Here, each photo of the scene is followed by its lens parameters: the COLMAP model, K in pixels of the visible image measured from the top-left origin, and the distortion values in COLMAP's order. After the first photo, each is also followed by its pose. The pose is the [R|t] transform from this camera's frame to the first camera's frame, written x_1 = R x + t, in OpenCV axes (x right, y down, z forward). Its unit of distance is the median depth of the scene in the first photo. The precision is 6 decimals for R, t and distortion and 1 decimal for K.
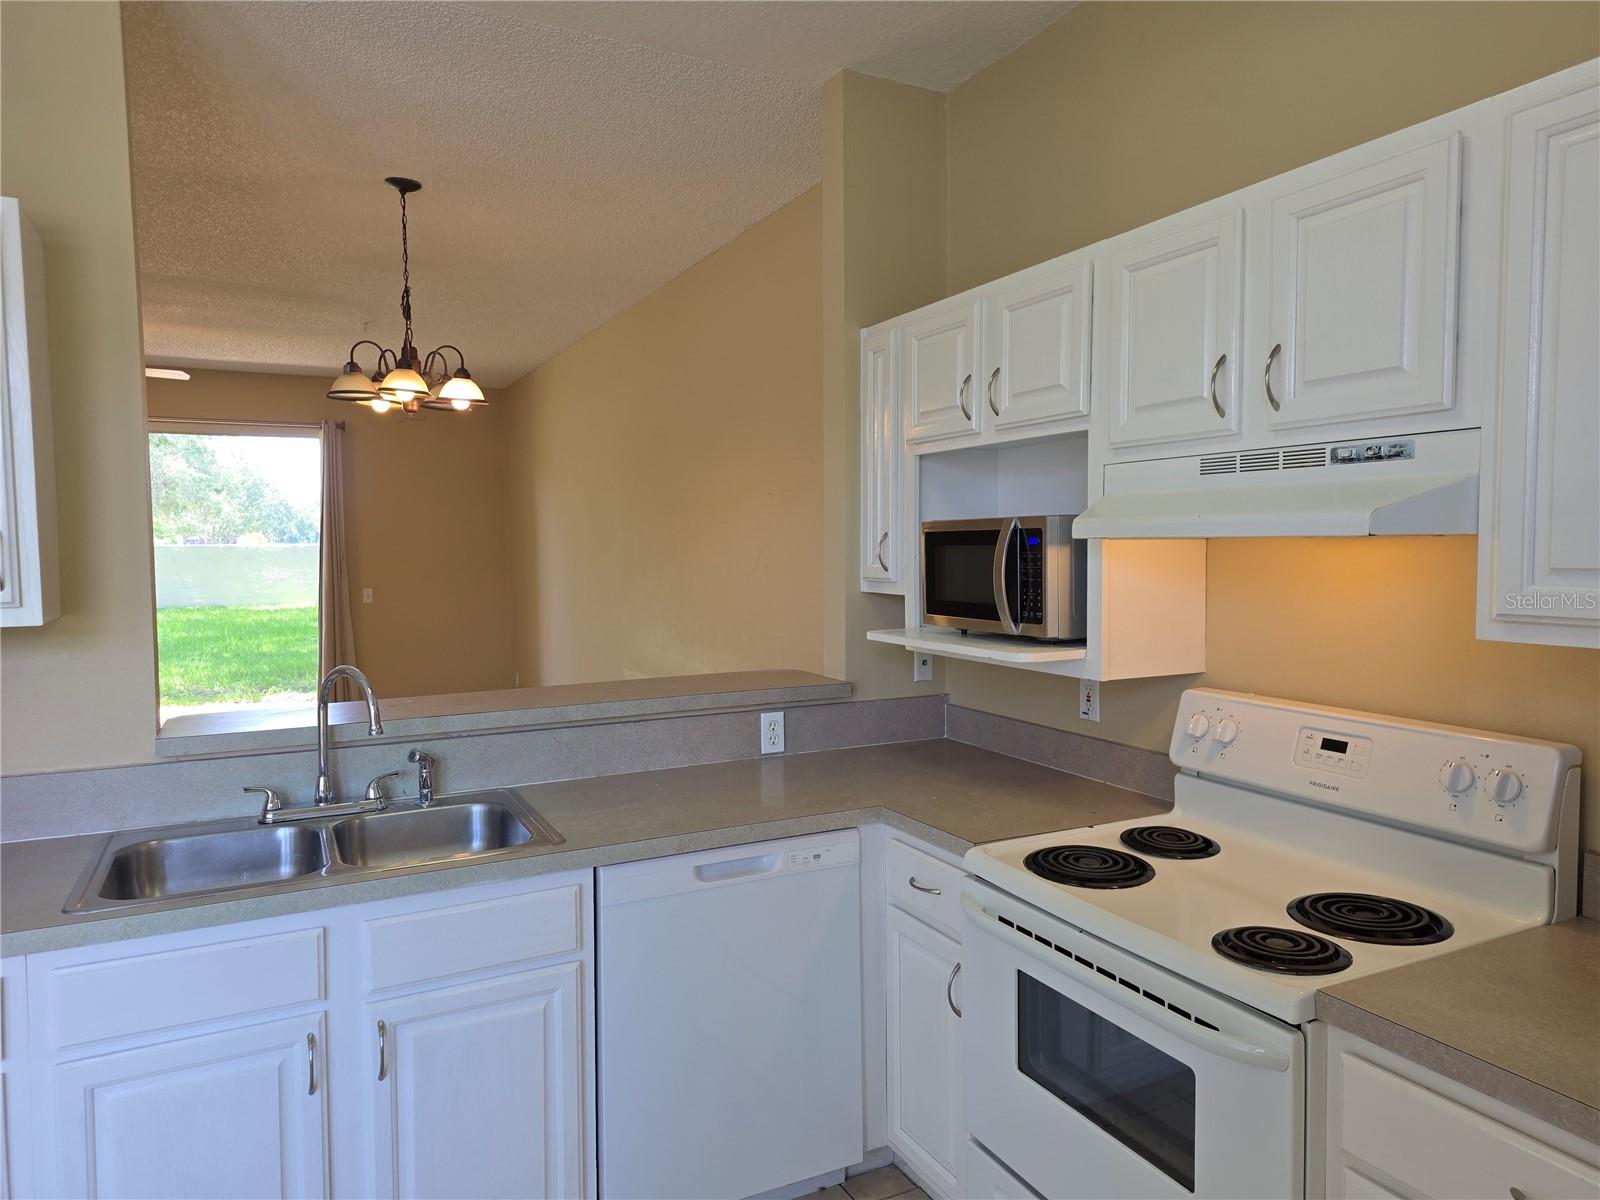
lens RADIAL K [[1051.6, 0, 807.5], [0, 1051.6, 603.0], [0, 0, 1]] dist [0.059410, -0.049465]
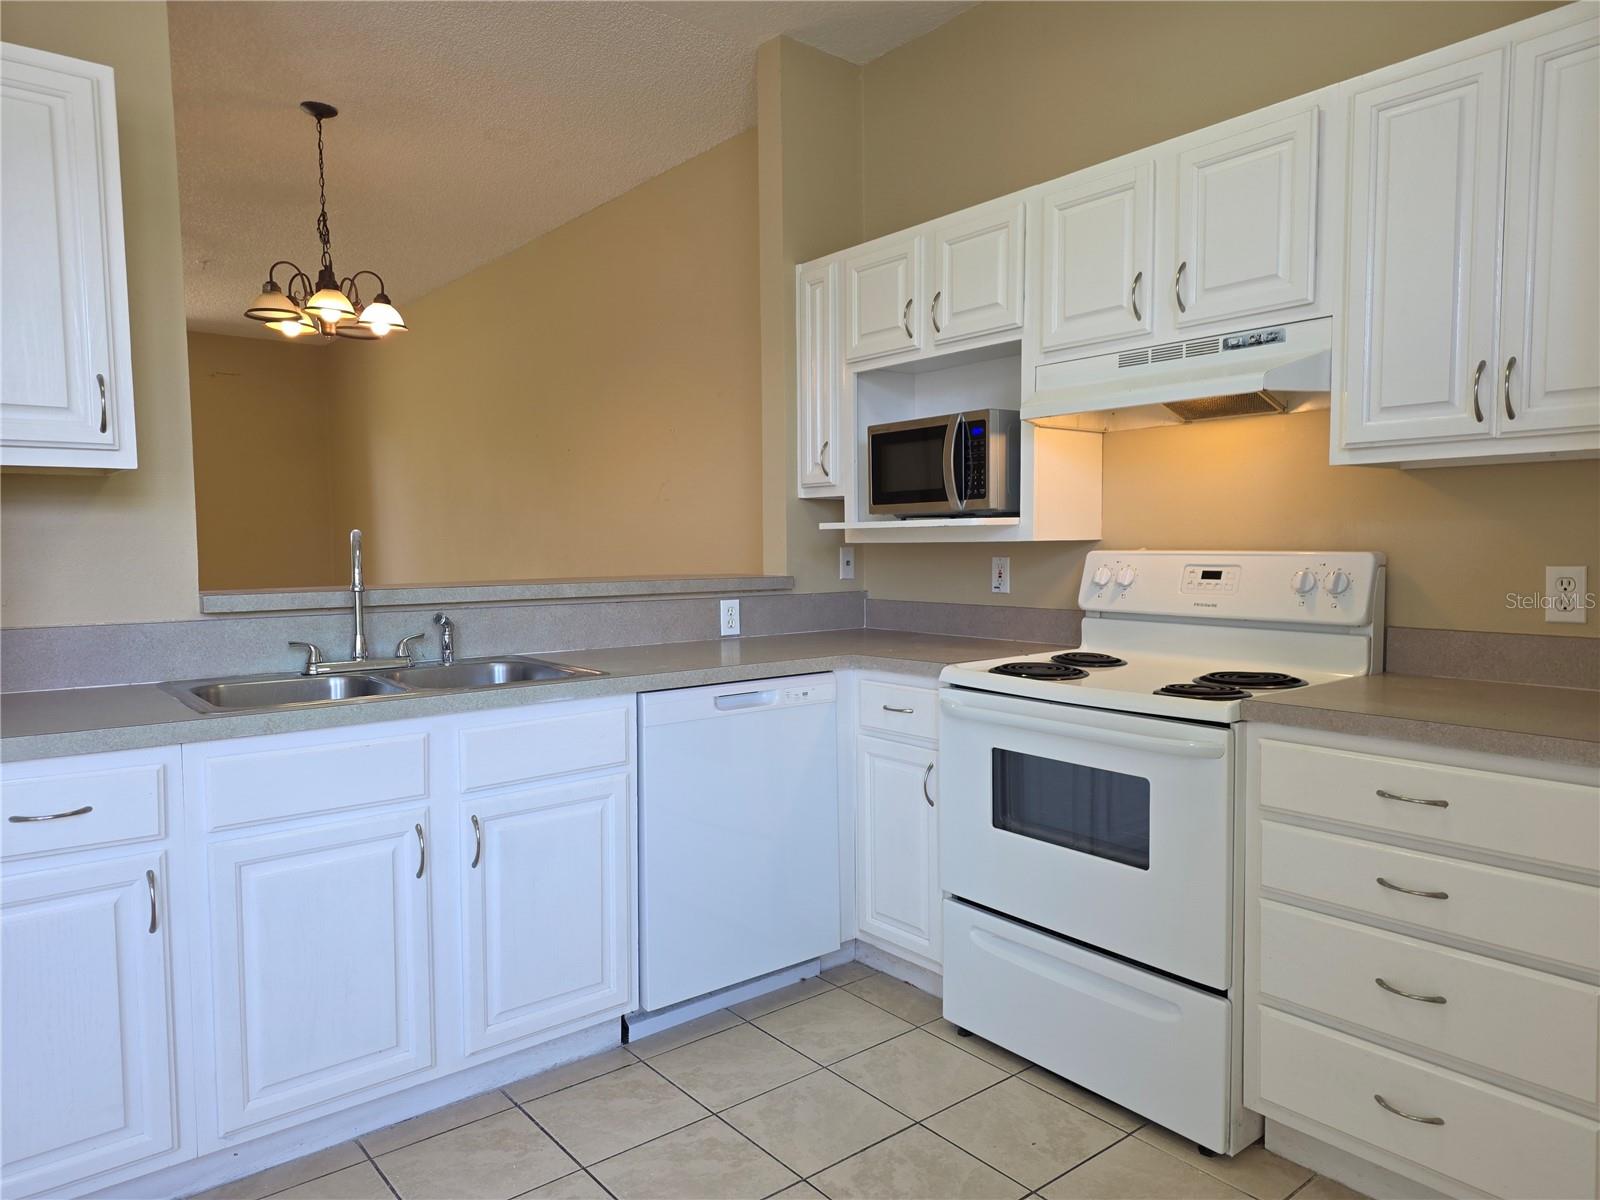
lens RADIAL K [[1051.6, 0, 812.5], [0, 1051.6, 612.9], [0, 0, 1]] dist [0.059410, -0.049465]
pose [[0.977747, -0.014669, 0.209272, -0.242400], [0.012784, 0.999865, 0.010358, 0.143414], [-0.209396, -0.007452, 0.977803, -0.172034]]
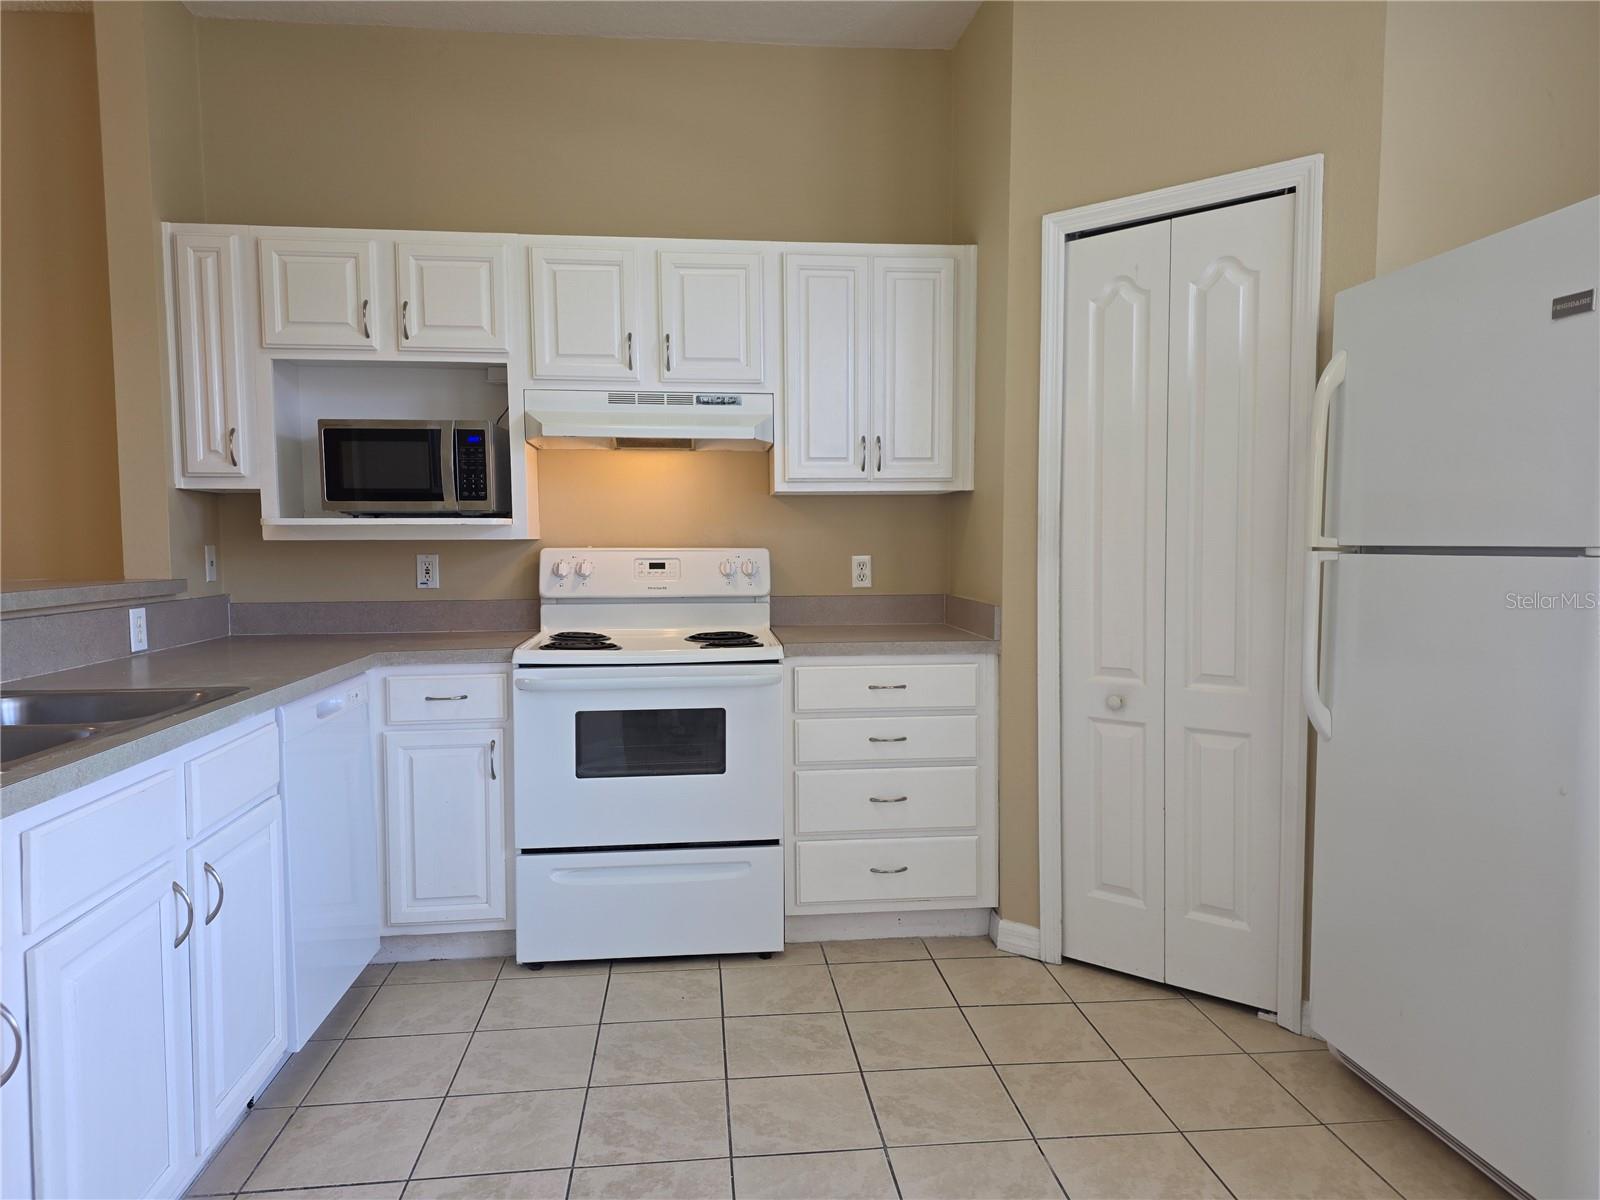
lens RADIAL K [[1051.6, 0, 816.3], [0, 1051.6, 614.4], [0, 0, 1]] dist [0.059410, -0.049465]
pose [[0.346991, -0.063161, 0.935739, -0.955391], [0.055959, 0.997346, 0.046569, 0.131868], [-0.936197, 0.036204, 0.349605, 0.119559]]
